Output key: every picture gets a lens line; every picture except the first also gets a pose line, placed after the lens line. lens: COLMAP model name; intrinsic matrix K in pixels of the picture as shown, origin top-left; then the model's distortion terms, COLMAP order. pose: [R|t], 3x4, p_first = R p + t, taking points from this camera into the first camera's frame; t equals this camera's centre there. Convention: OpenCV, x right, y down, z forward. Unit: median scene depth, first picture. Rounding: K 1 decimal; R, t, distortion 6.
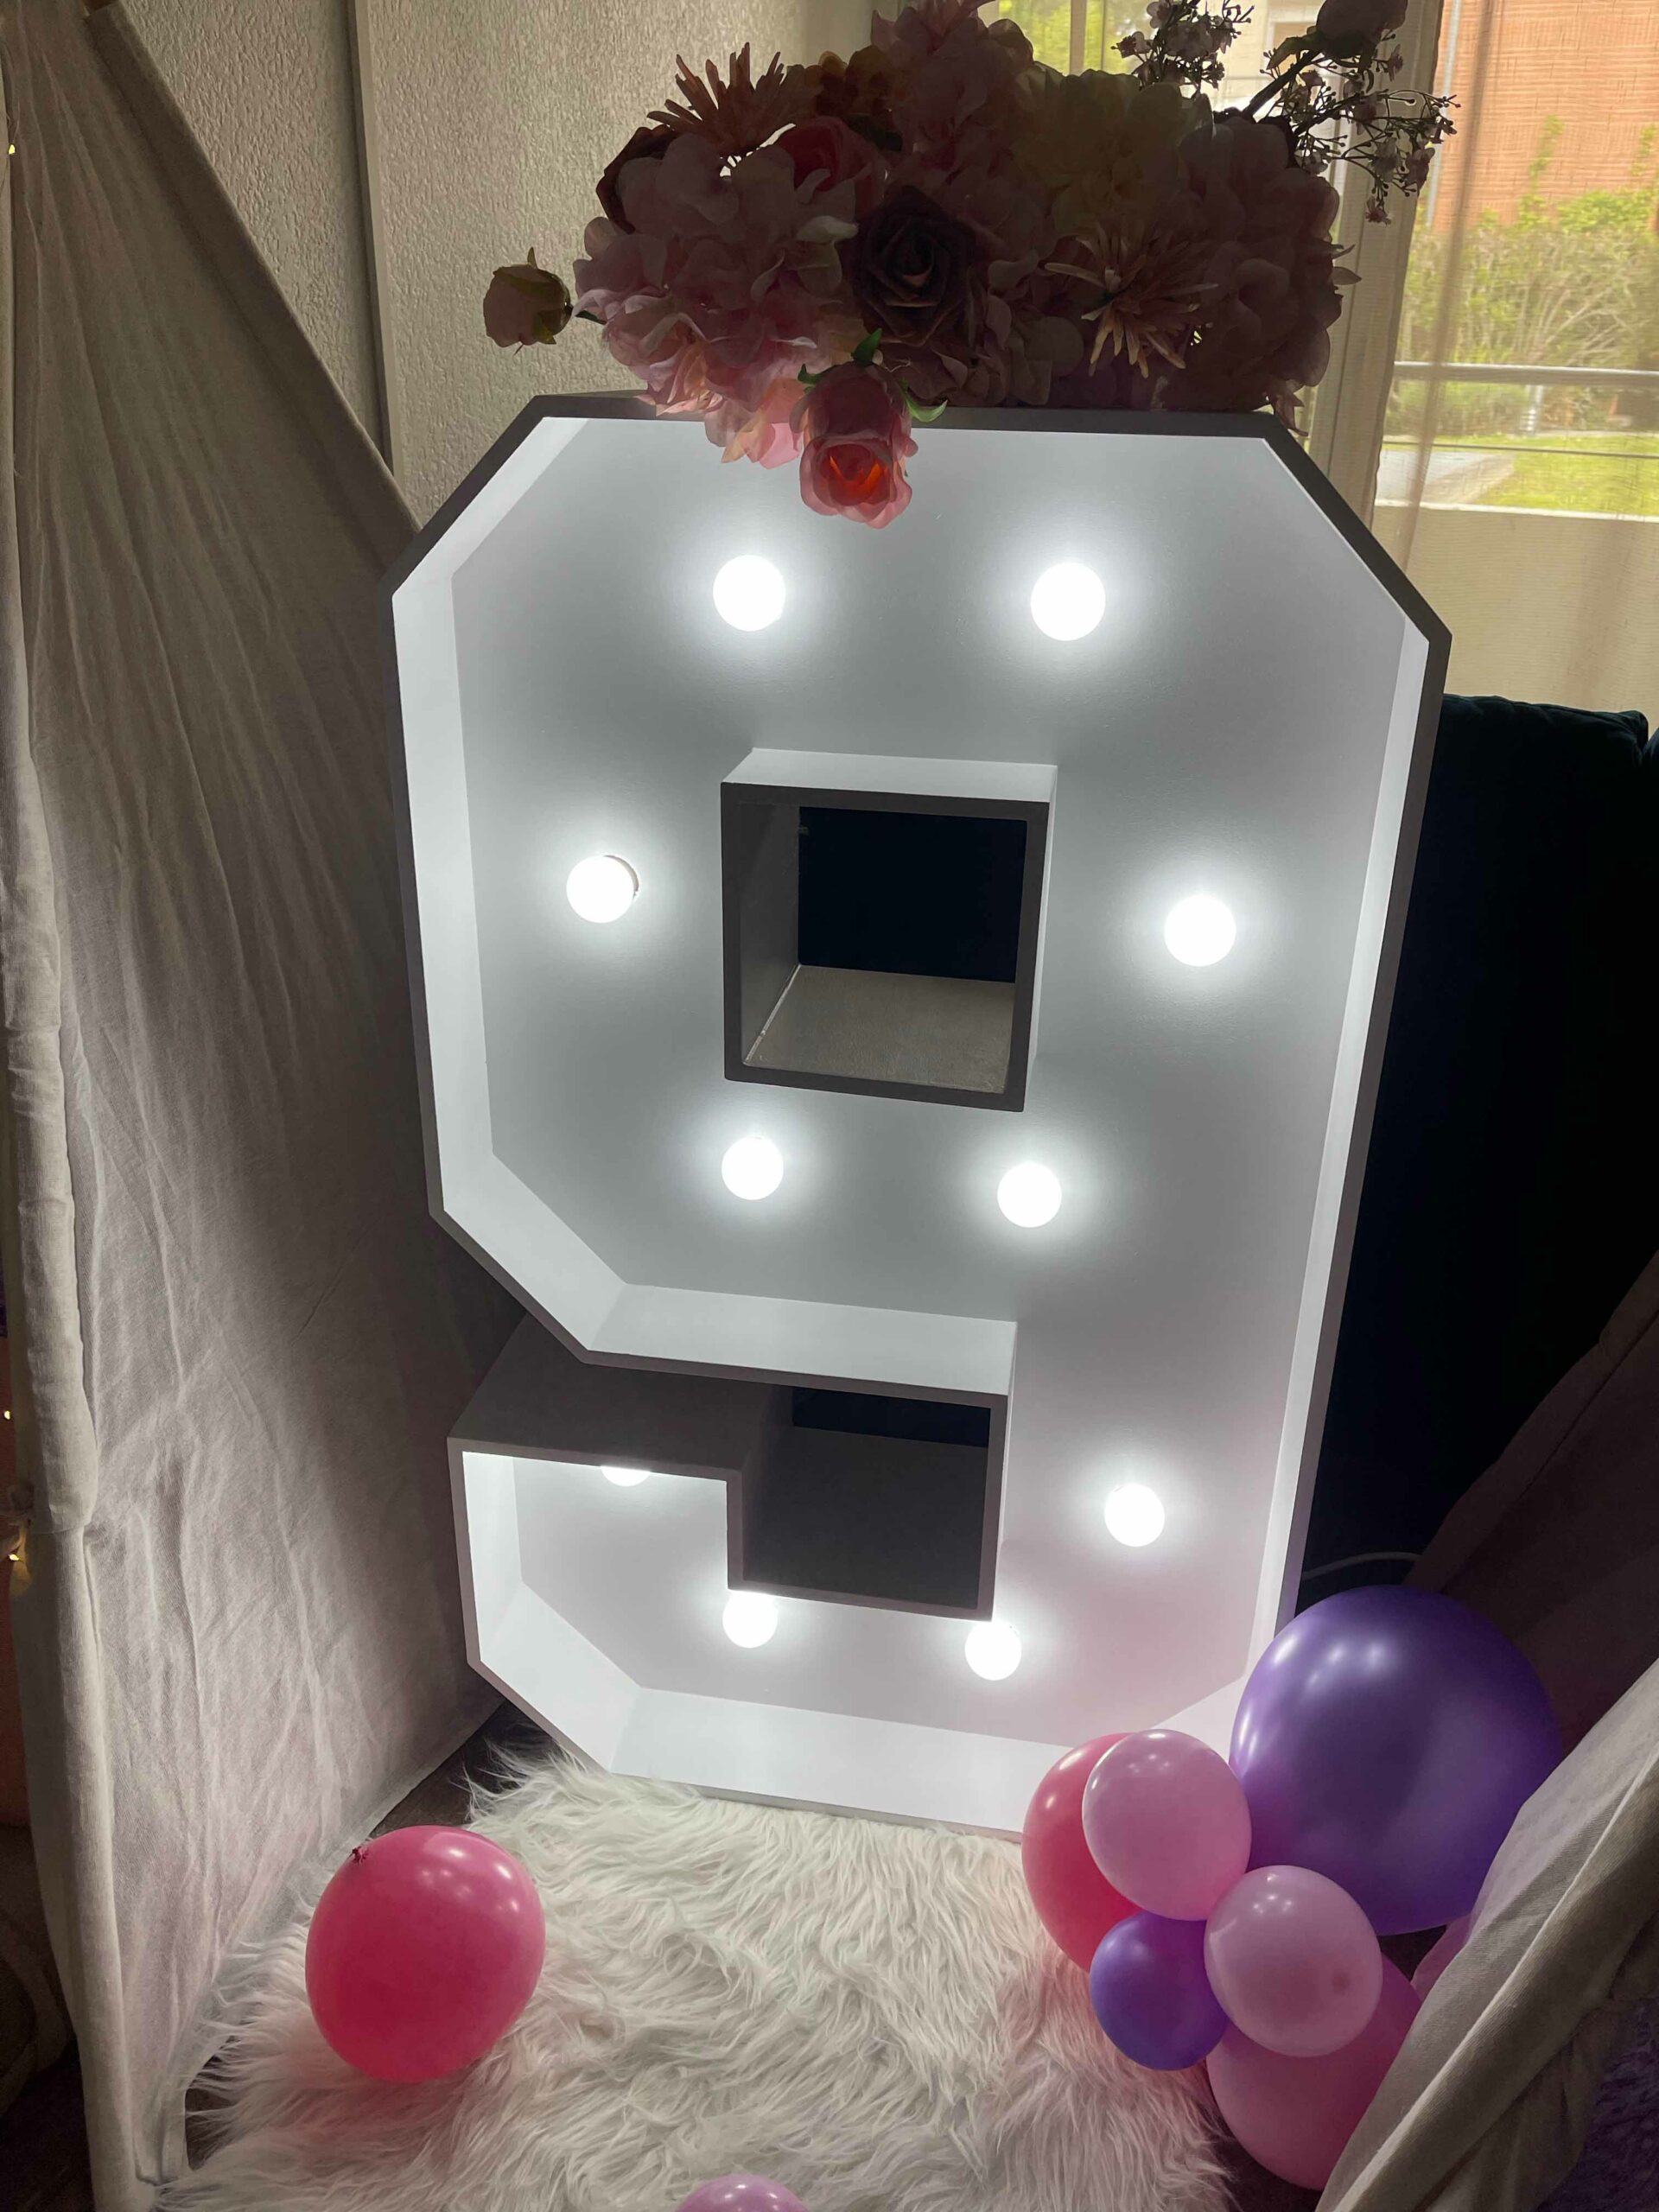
lens RADIAL K [[1742.6, 0, 829.5], [0, 1742.6, 1106.0], [0, 0, 1]] dist [0.038349, -0.007972]
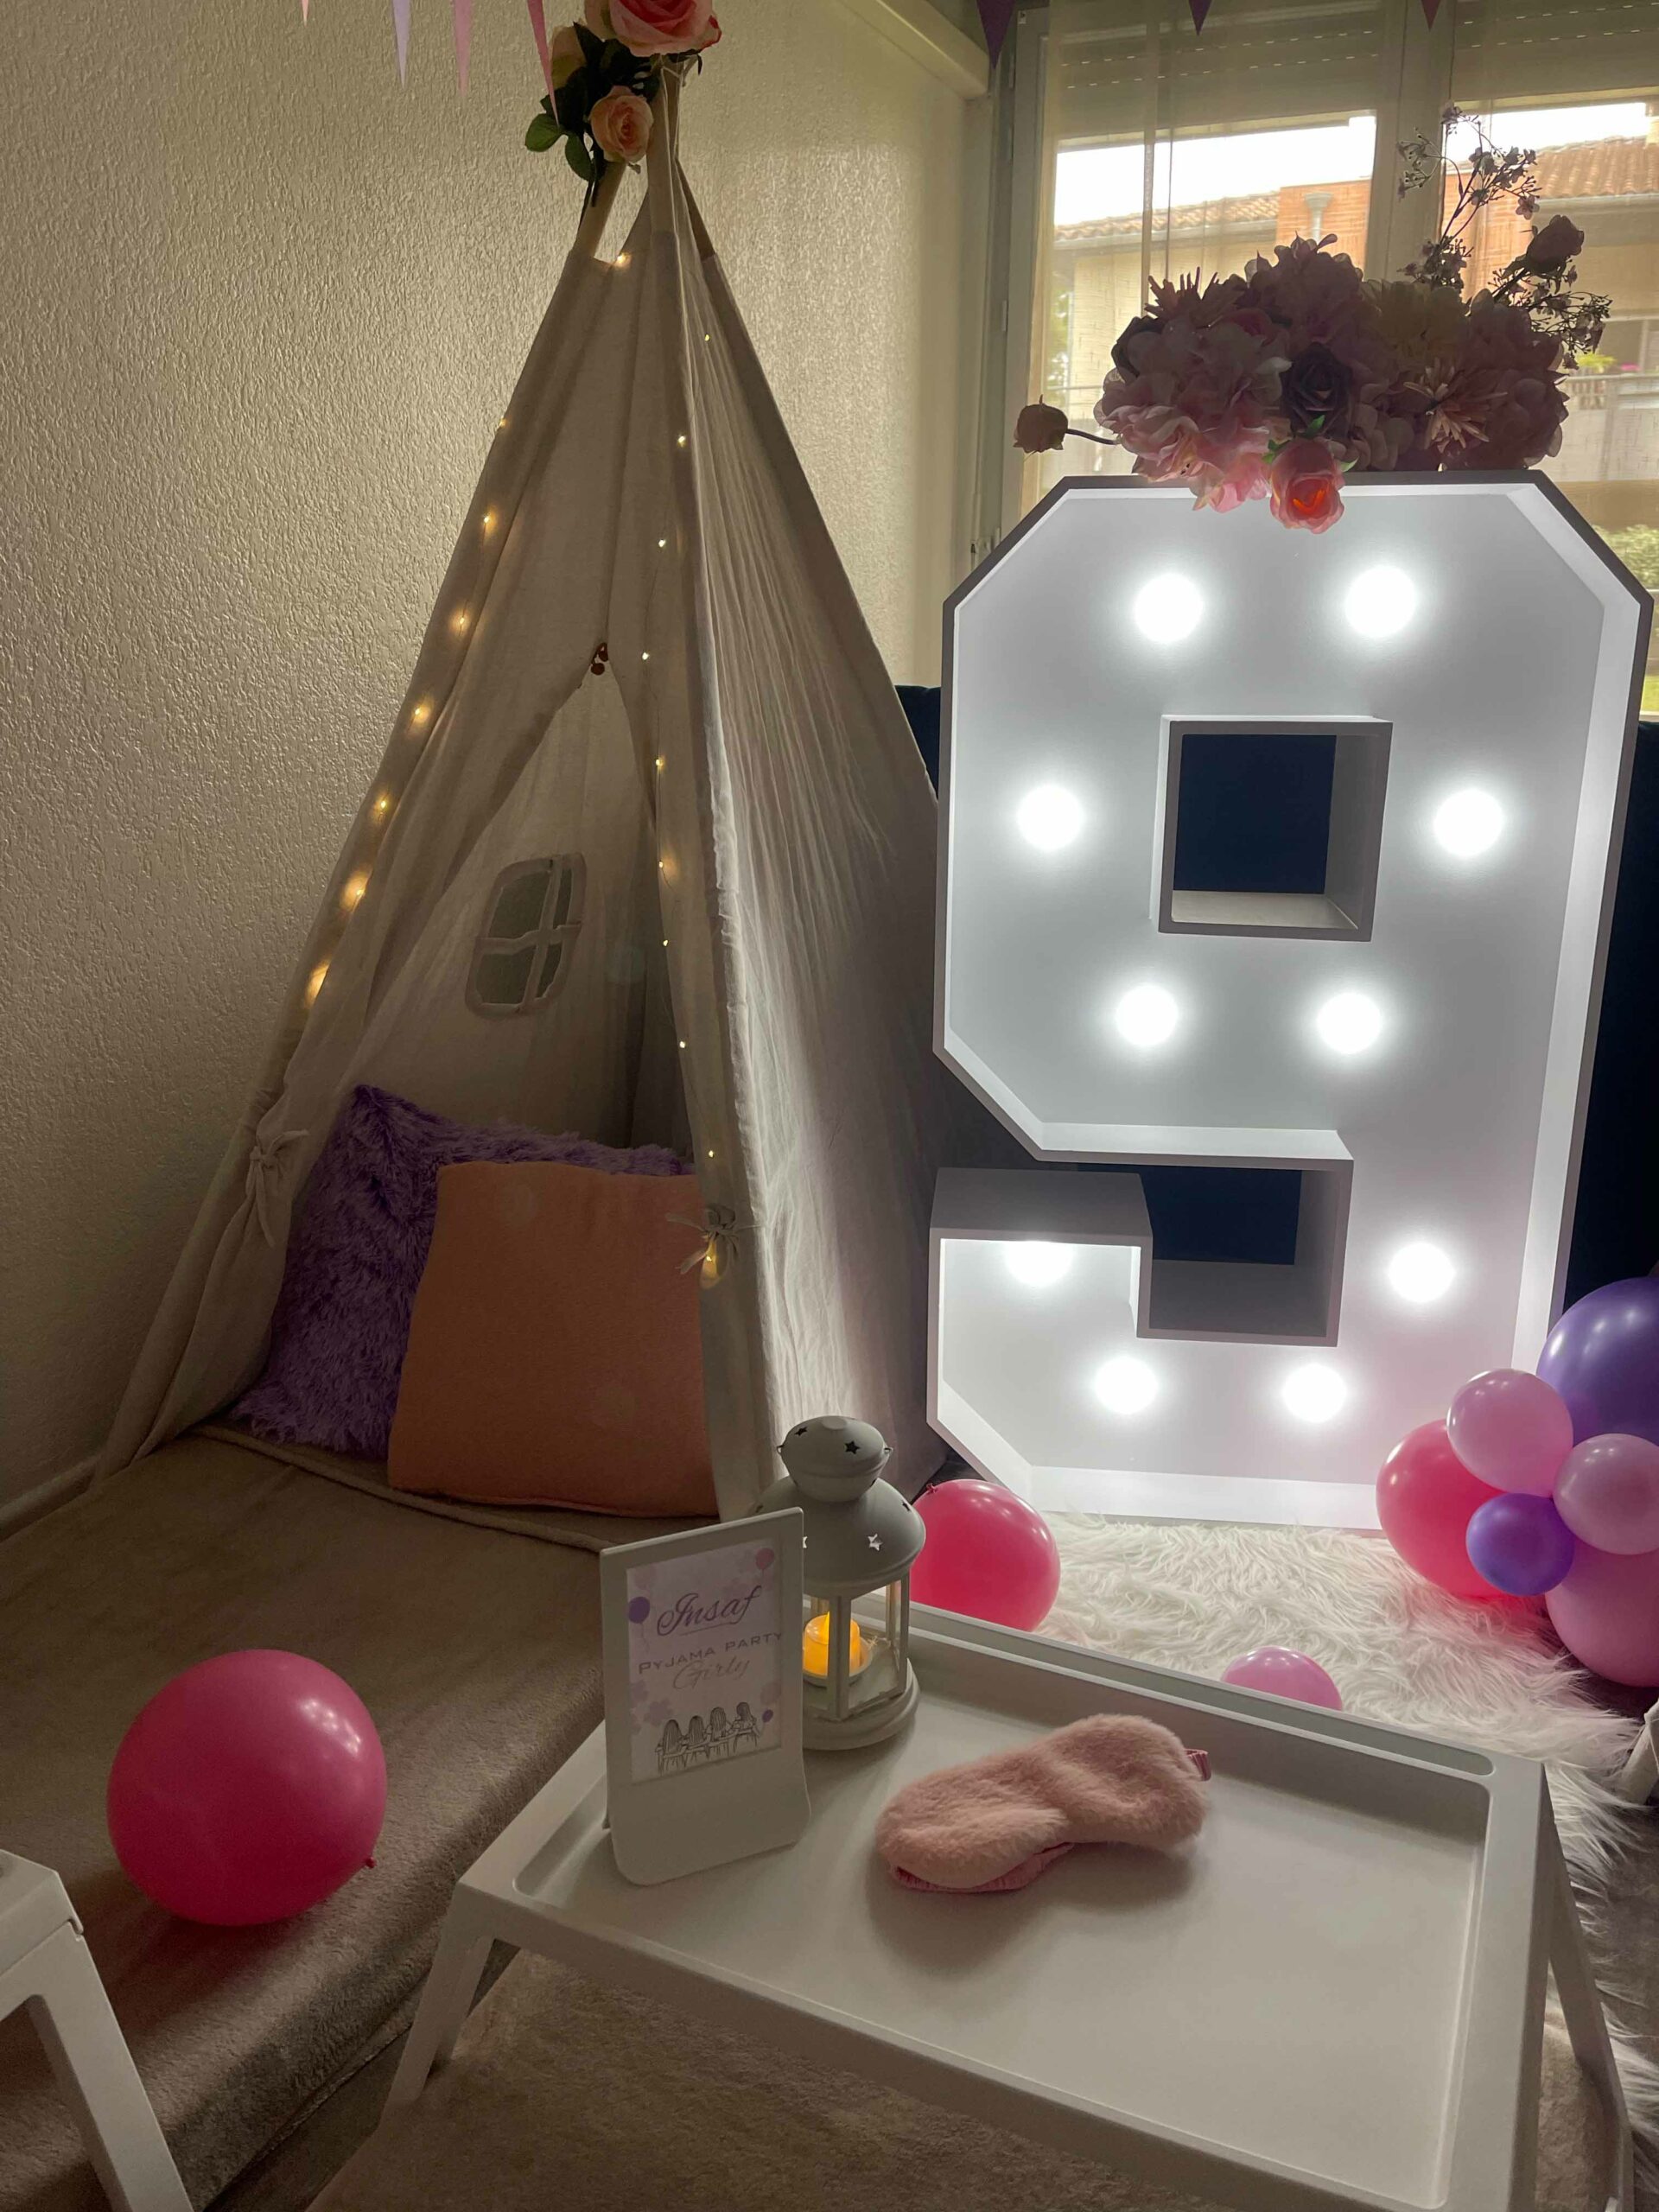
lens RADIAL K [[1753.1, 0, 823.6], [0, 1753.1, 1096.0], [0, 0, 1]] dist [0.053389, 0.003209]
pose [[0.997811, -0.032946, 0.057338, -0.424247], [0.041231, 0.987842, -0.149896, 0.326138], [-0.051703, 0.151932, 0.987038, -0.414924]]
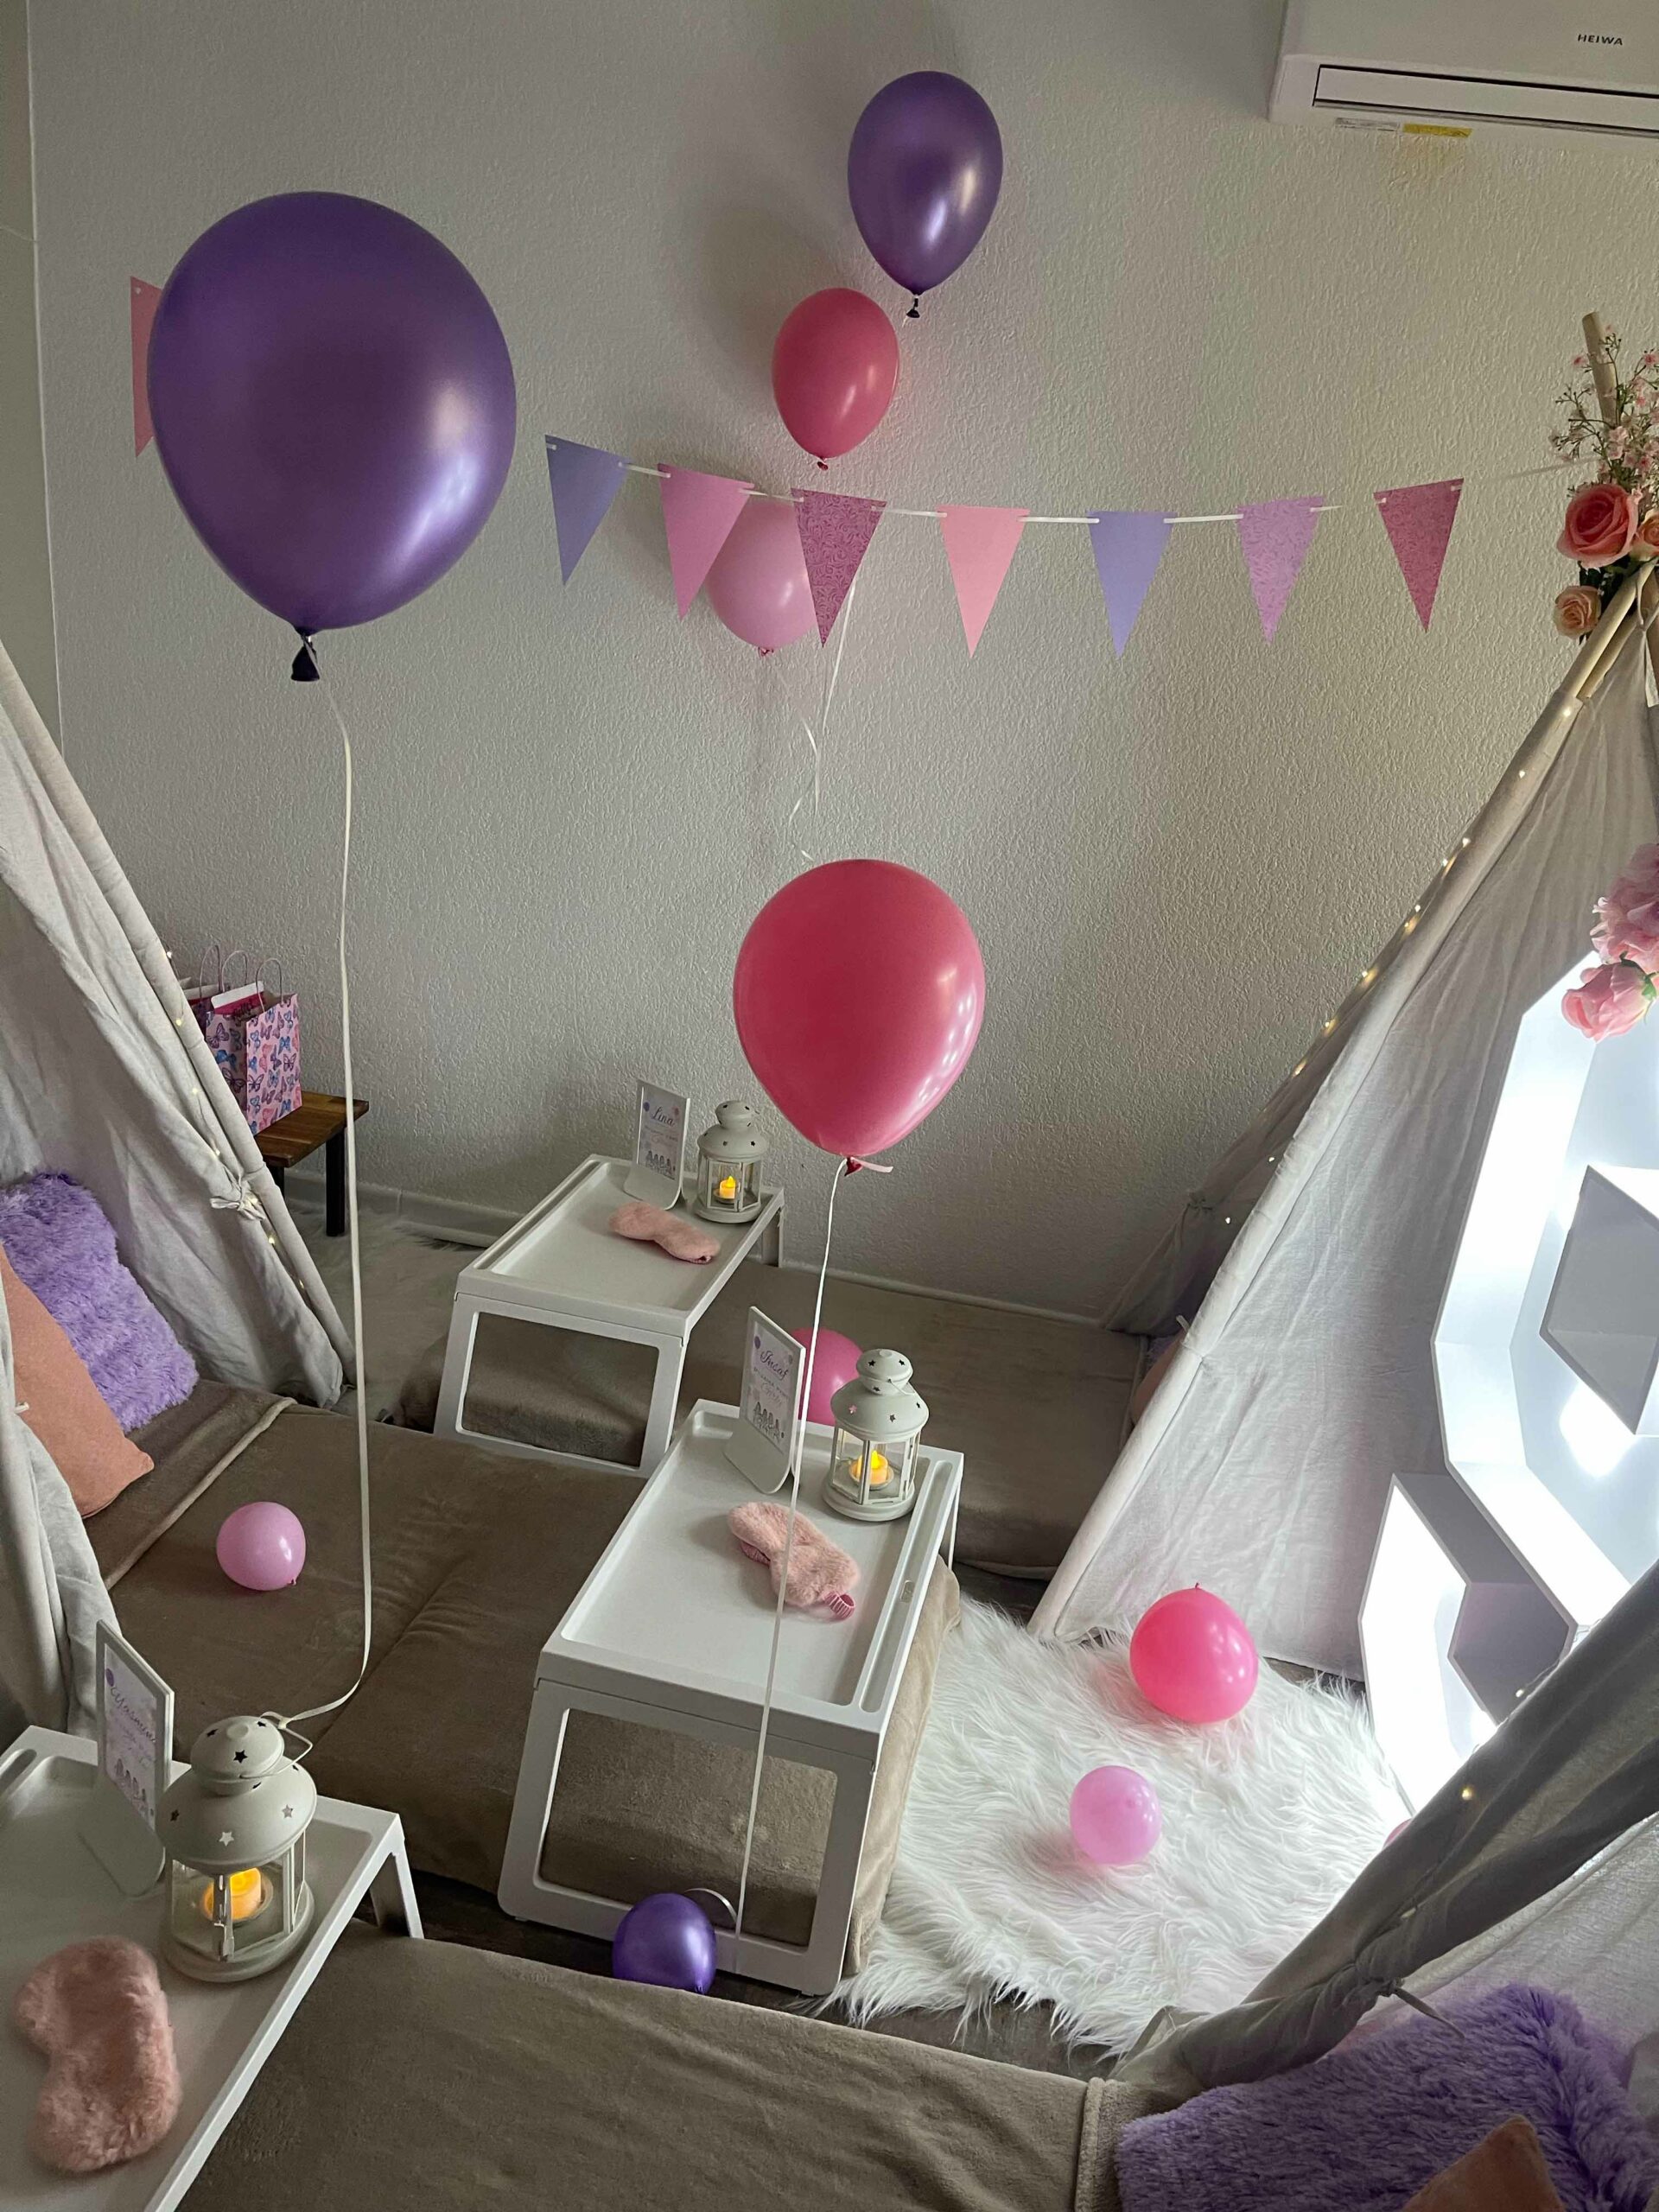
lens RADIAL K [[1708.4, 0, 832.1], [0, 1708.4, 1117.1], [0, 0, 1]] dist [0.085622, -0.120527]
pose [[0.257081, 0.351503, -0.900197, 1.146742], [-0.498886, 0.846056, 0.187889, -0.161657], [0.827661, 0.400793, 0.392865, -0.268760]]
